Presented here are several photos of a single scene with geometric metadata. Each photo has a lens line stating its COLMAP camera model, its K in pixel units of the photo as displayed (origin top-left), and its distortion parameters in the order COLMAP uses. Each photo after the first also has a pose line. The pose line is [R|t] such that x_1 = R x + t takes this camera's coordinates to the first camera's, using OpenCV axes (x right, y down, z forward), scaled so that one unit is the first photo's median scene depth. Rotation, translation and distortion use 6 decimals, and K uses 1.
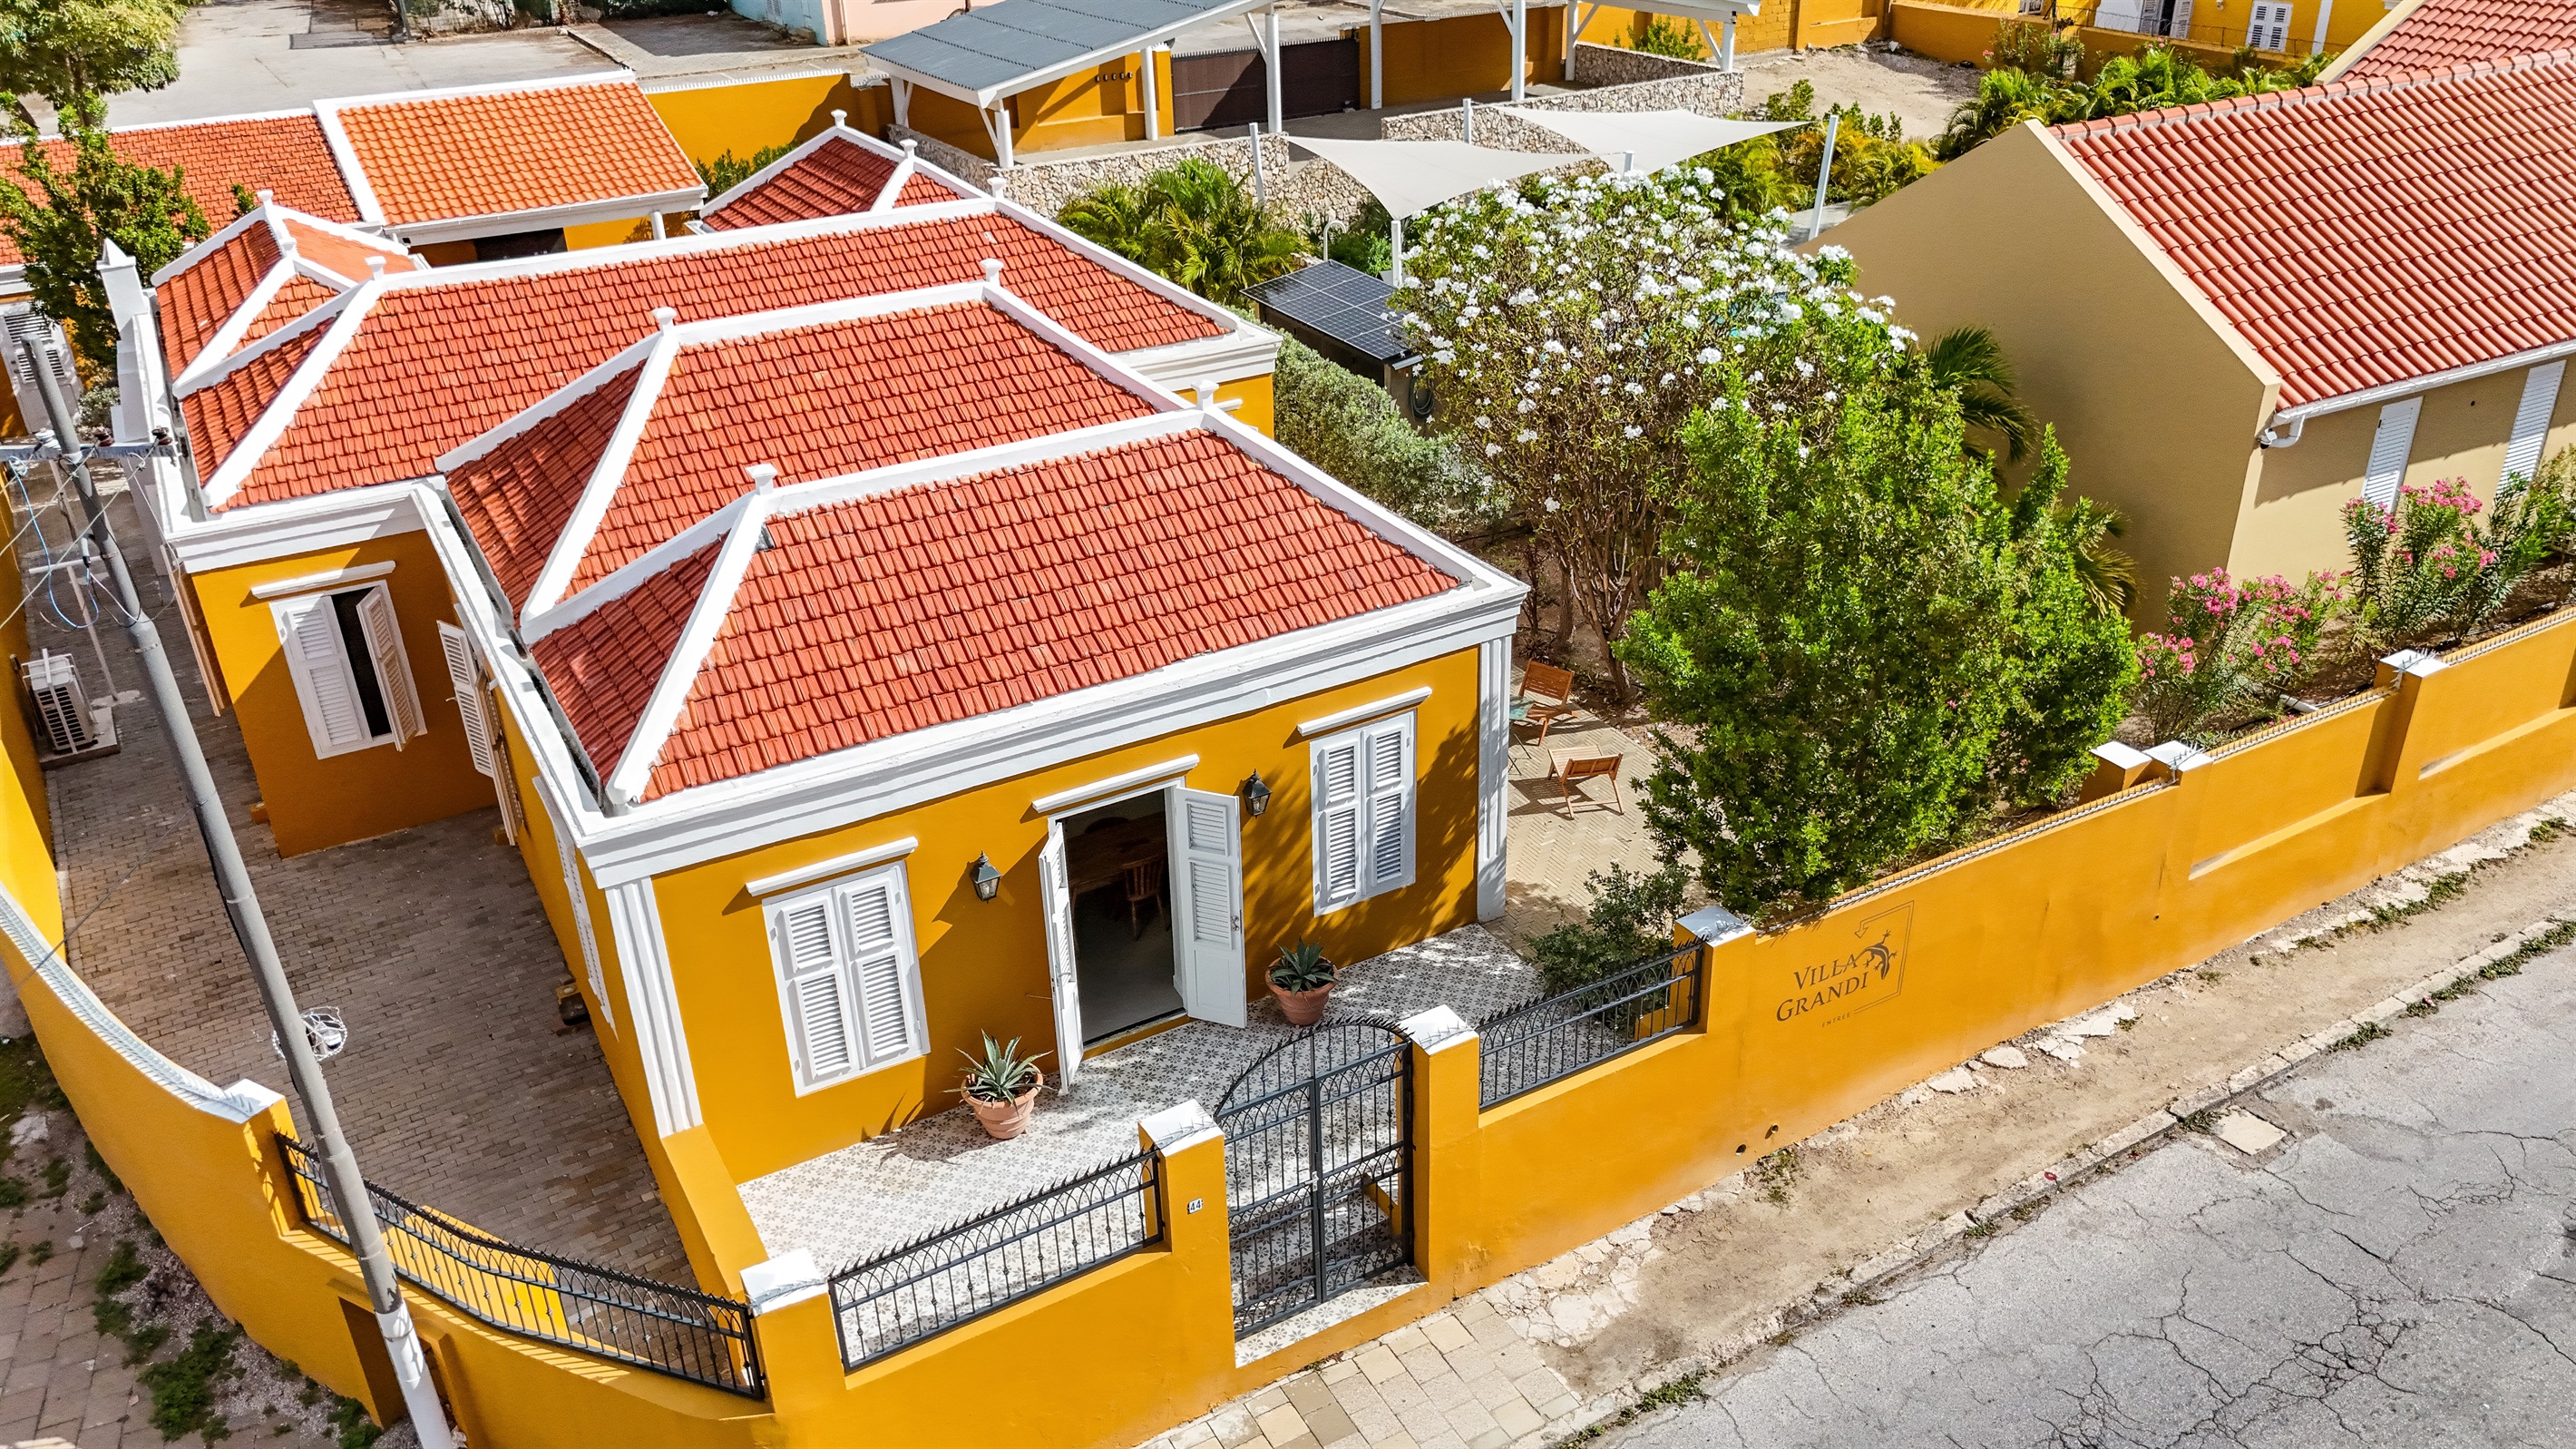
lens RADIAL K [[1919.2, 0, 1288.0], [0, 1919.2, 724.5], [0, 0, 1]] dist [0.039675, -0.006471]
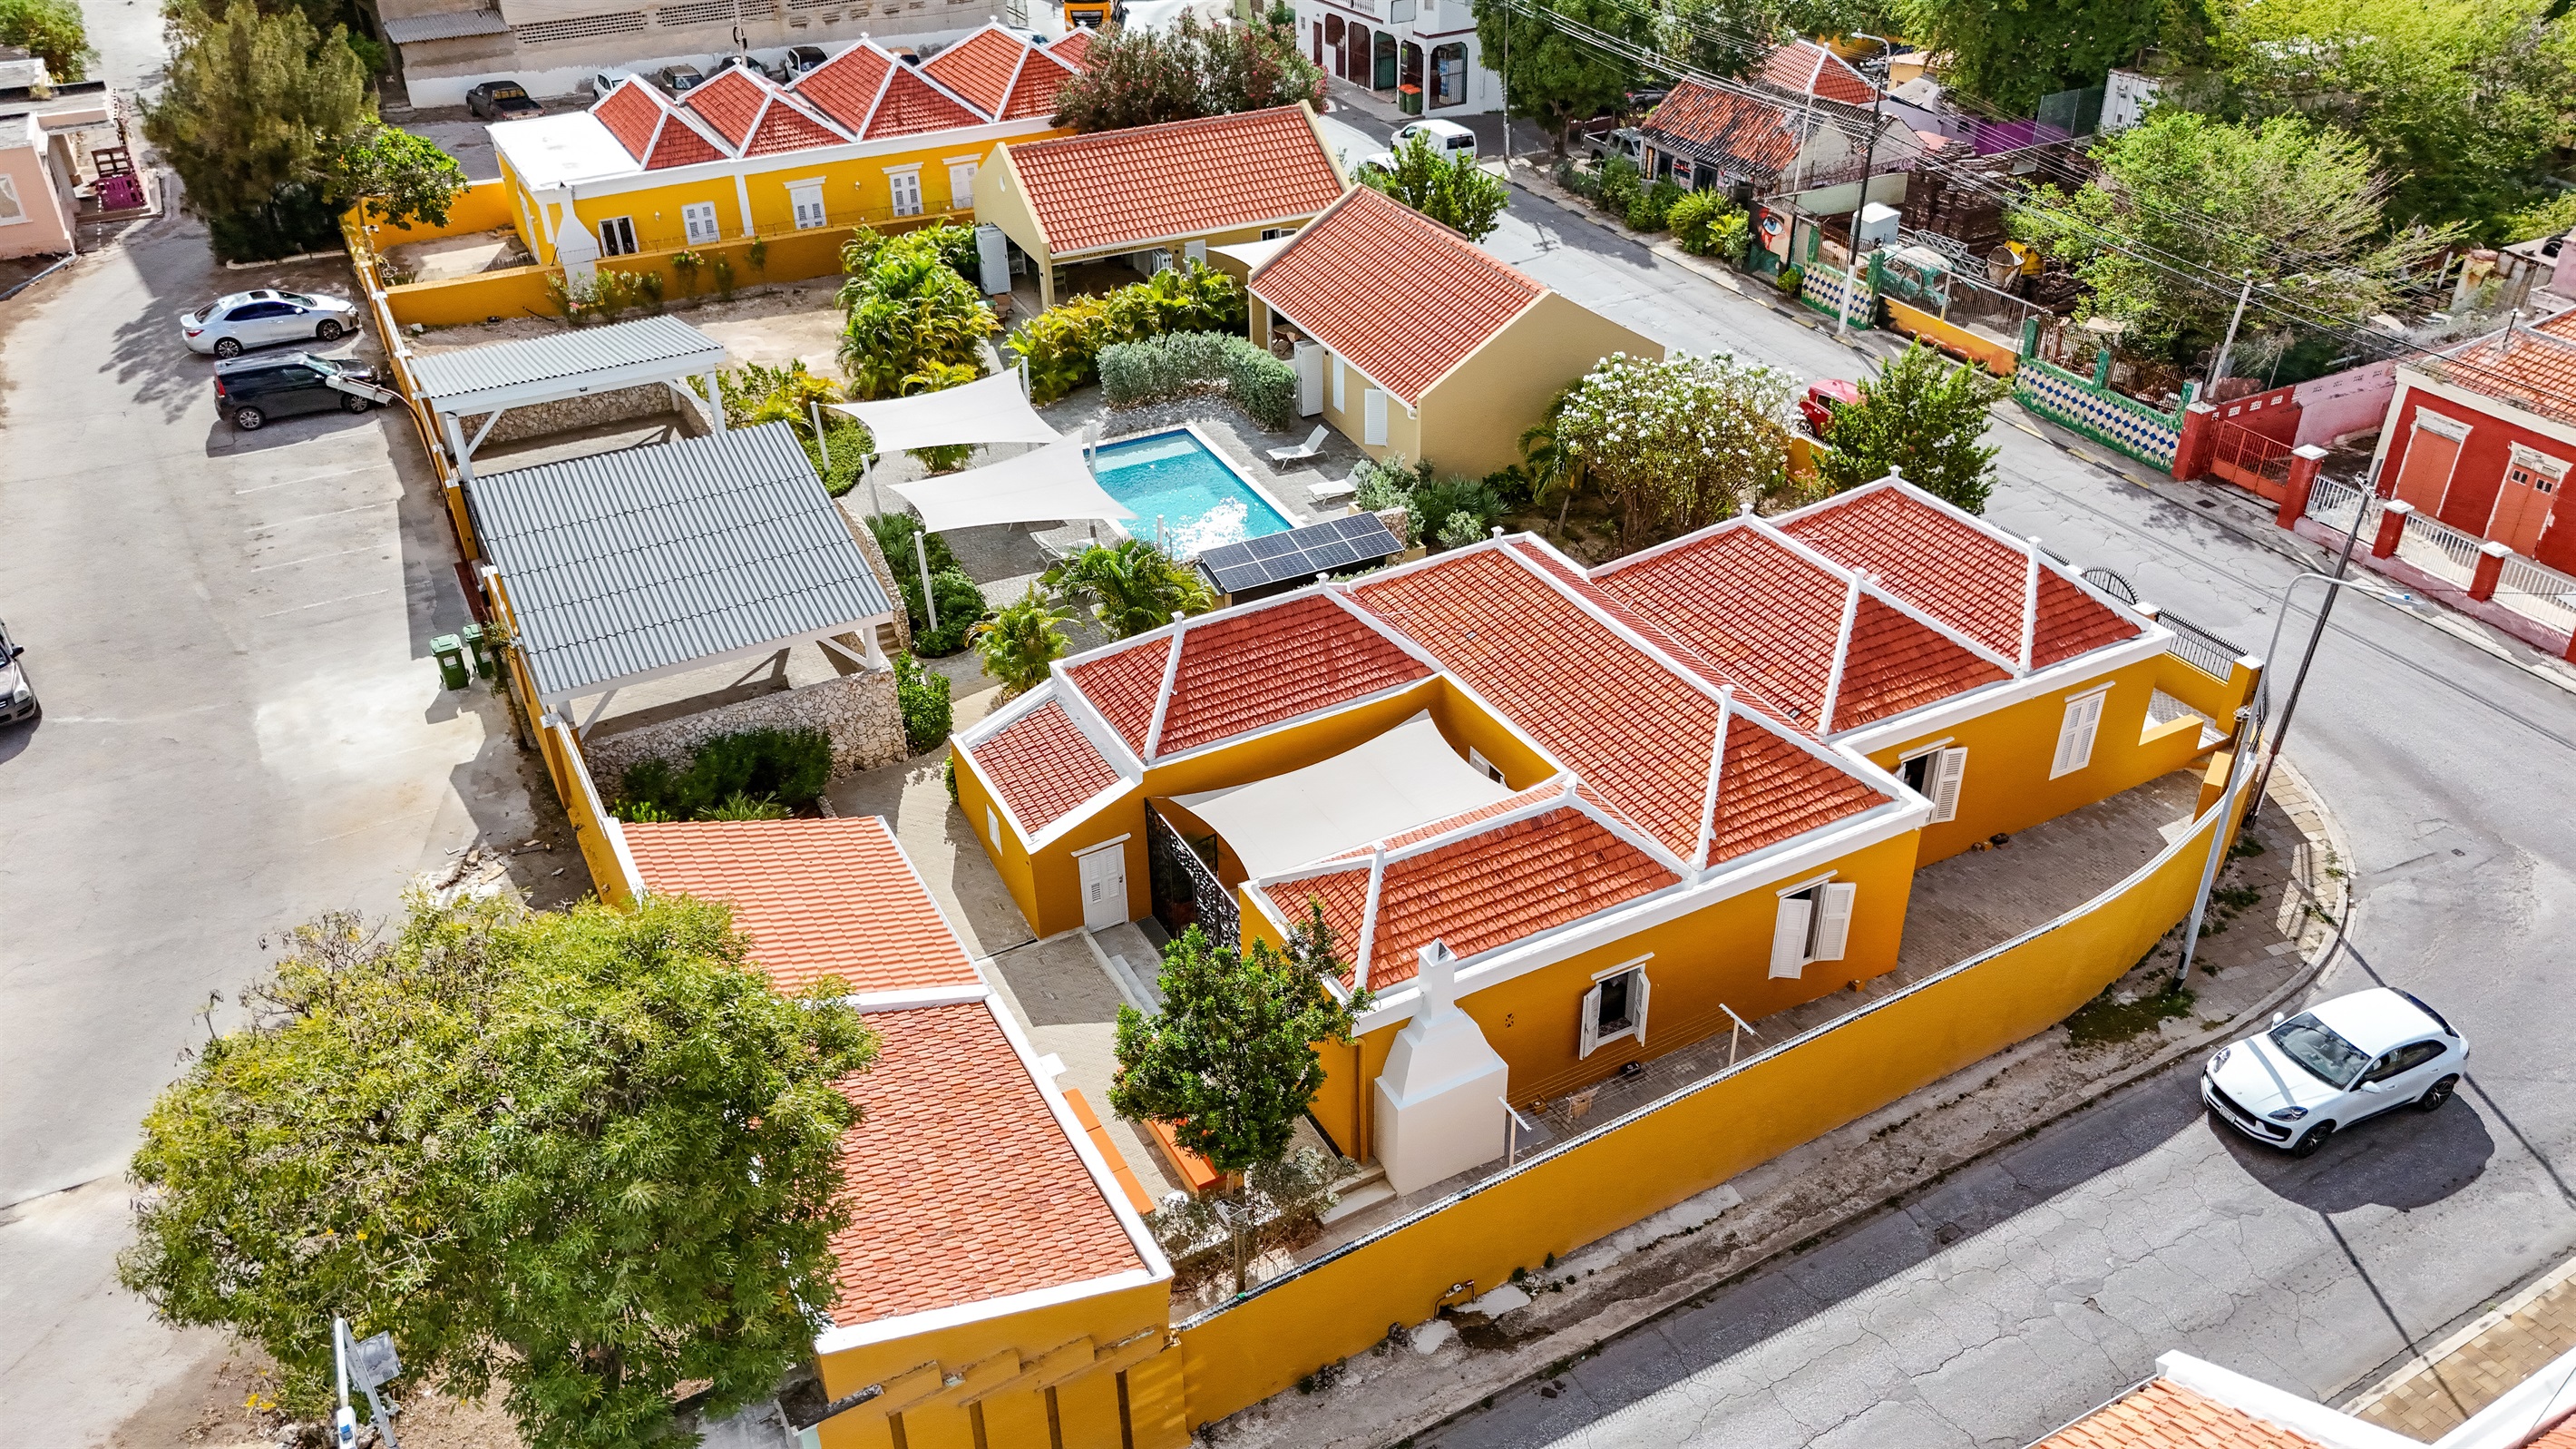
lens RADIAL K [[1921.1, 0, 1288.0], [0, 1921.1, 724.5], [0, 0, 1]] dist [0.083137, -0.085961]
pose [[0.035547, -0.509651, 0.859647, -2.473499], [0.480148, 0.763115, 0.432566, -1.433516], [-0.876467, 0.397381, 0.271835, 1.183689]]
